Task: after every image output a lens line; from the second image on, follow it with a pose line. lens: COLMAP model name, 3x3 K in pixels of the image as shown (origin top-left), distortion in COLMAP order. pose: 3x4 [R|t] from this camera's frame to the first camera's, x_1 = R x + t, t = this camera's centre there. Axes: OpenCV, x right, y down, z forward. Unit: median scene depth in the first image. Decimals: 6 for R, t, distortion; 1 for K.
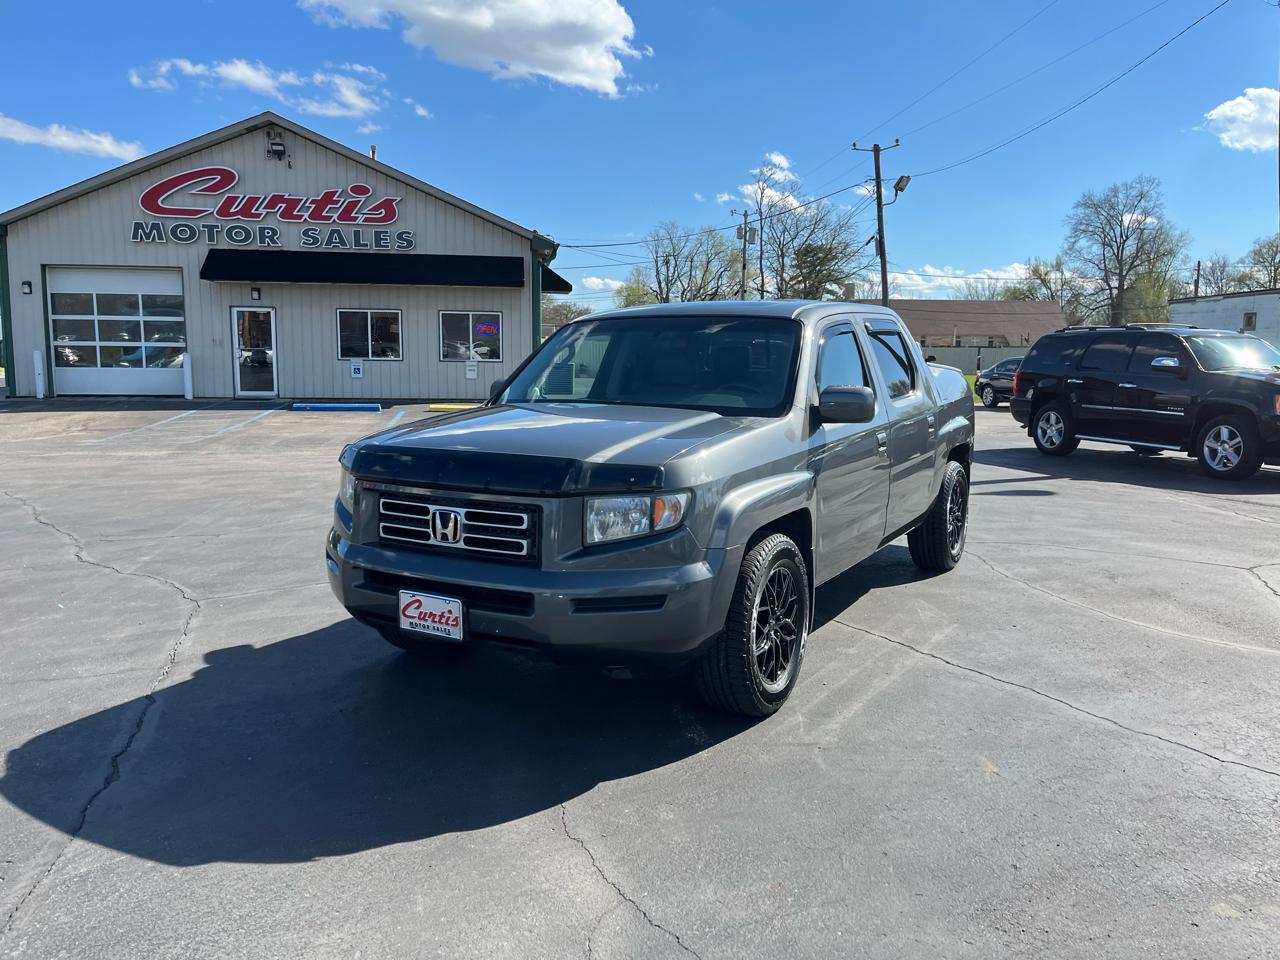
lens RADIAL K [[964.3, 0, 656.9], [0, 964.3, 485.2], [0, 0, 1]] dist [0.067483, -0.088392]
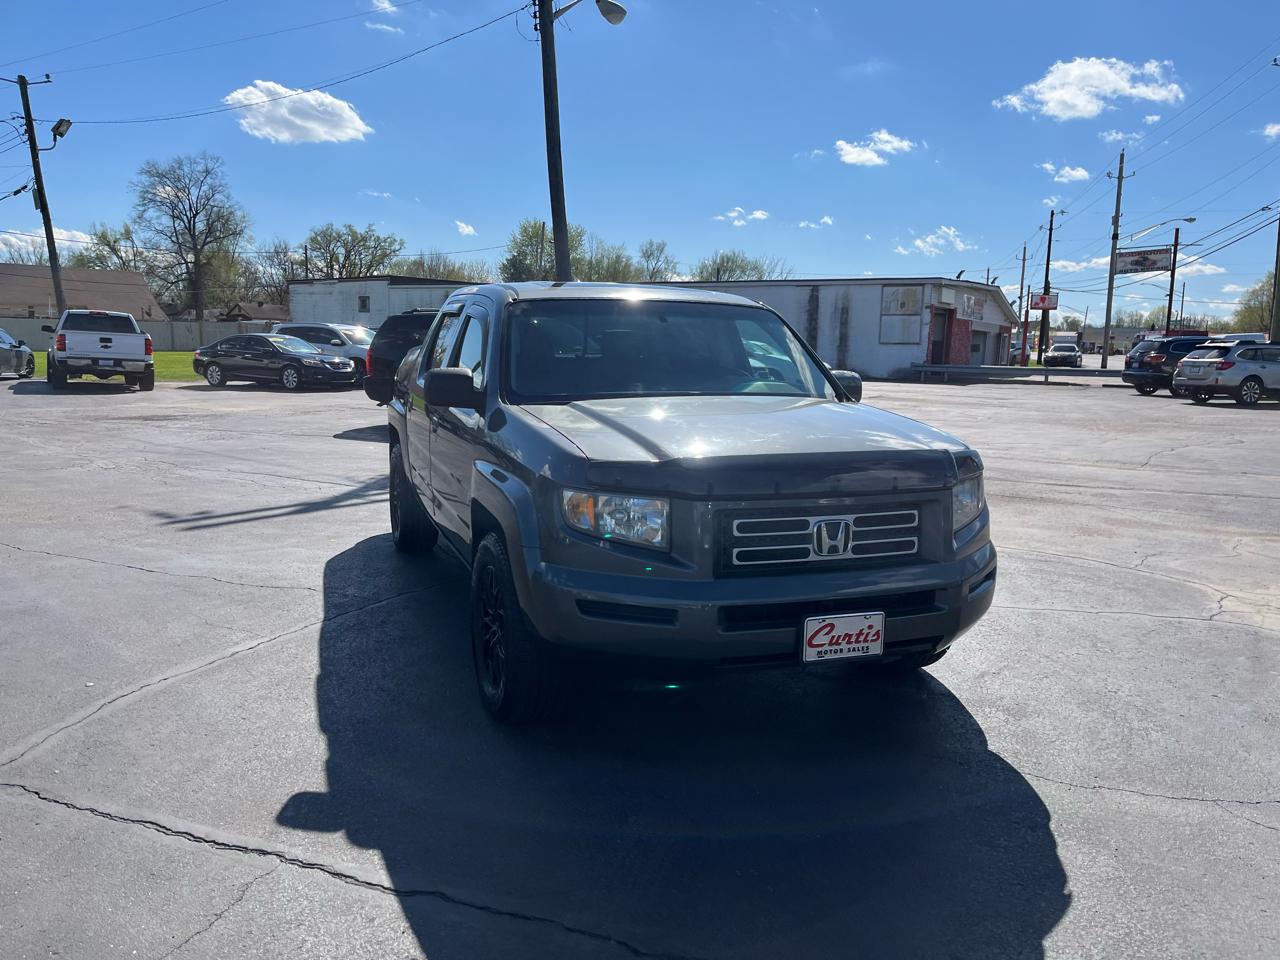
lens RADIAL K [[964.3, 0, 650.4], [0, 964.3, 487.7], [0, 0, 1]] dist [0.067483, -0.088392]
pose [[0.632988, -0.110055, 0.766299, -0.309367], [0.088939, 0.993628, 0.069238, -0.024796], [-0.769036, 0.024327, 0.638742, 0.169957]]
